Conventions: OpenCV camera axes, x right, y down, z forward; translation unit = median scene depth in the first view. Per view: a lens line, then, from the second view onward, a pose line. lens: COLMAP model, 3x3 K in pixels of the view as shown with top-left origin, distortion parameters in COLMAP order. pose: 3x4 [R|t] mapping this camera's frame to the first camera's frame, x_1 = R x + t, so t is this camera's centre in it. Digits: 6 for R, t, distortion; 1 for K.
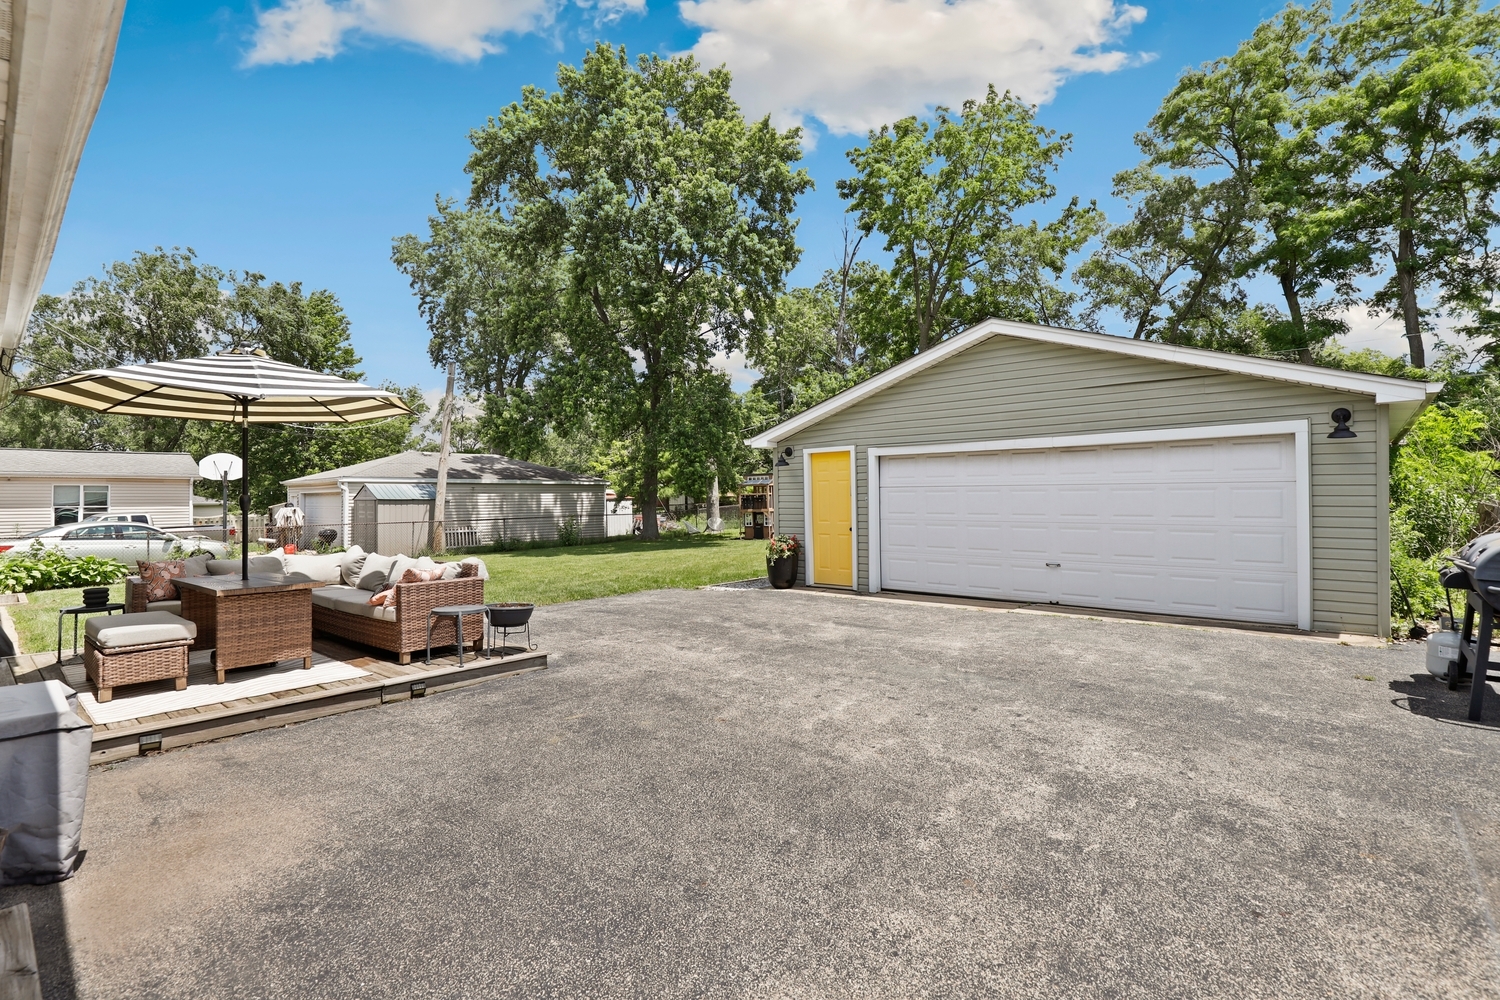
lens RADIAL K [[697.2, 0, 741.8], [0, 697.2, 471.3], [0, 0, 1]] dist [-0.022722, 0.001030]
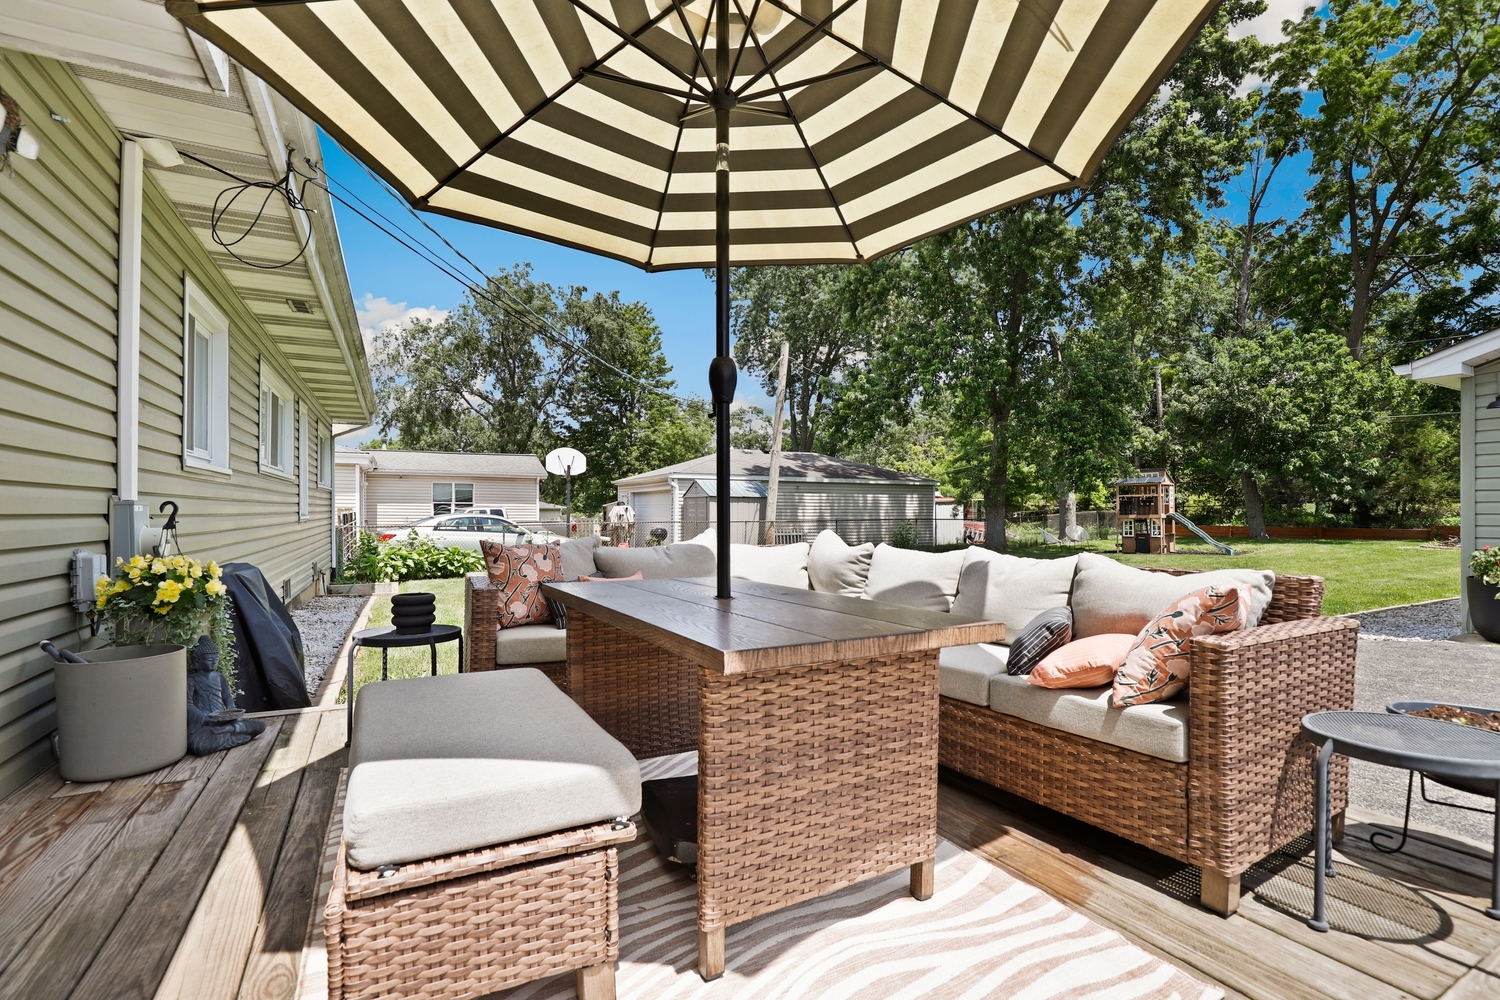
lens RADIAL K [[697.2, 0, 752.2], [0, 697.2, 505.2], [0, 0, 1]] dist [-0.022722, 0.001030]
pose [[0.931836, 0.009765, -0.362747, -0.133442], [0.002005, 0.999484, 0.032056, 0.022672], [0.362873, -0.030598, 0.931336, 0.155507]]
